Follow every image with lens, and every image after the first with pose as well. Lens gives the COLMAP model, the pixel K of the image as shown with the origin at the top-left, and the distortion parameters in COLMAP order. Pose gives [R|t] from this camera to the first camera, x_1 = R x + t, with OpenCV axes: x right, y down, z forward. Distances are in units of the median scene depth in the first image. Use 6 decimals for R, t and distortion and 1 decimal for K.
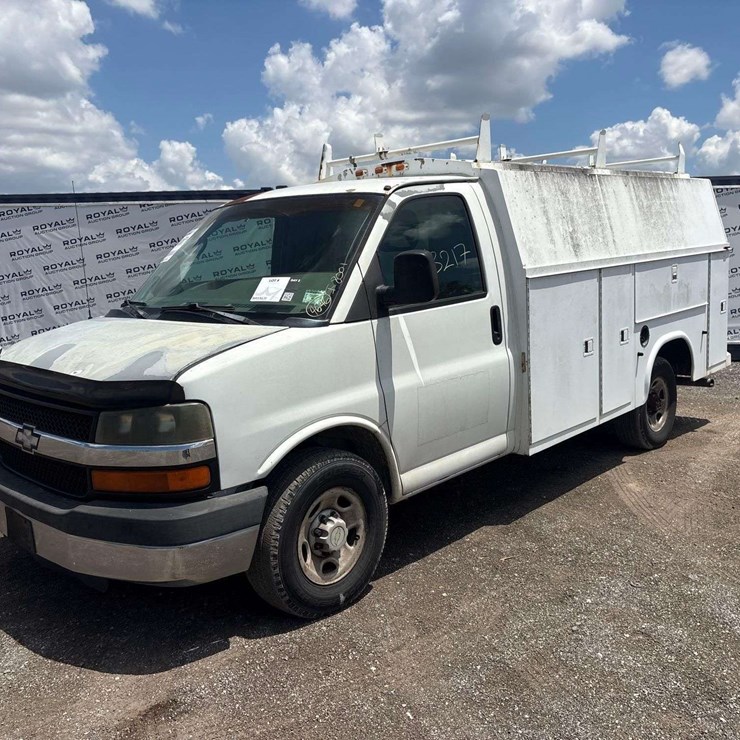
lens RADIAL K [[746.9, 0, 370.0], [0, 746.9, 370.0], [0, 0, 1]] dist [-0.008187, -0.005506]
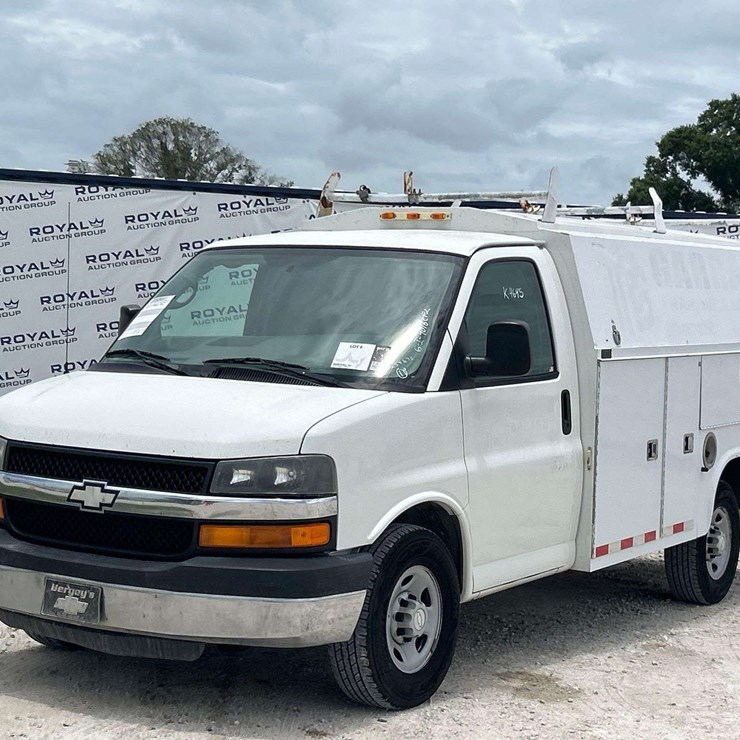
lens RADIAL K [[1708.9, 0, 370.0], [0, 1708.9, 370.0], [0, 0, 1]] dist [0.012136, 0.116387]
pose [[0.975205, 0.068664, 0.210383, -0.525753], [-0.041805, 0.990690, -0.129556, 0.176141], [-0.217320, 0.117549, 0.968996, -0.972222]]
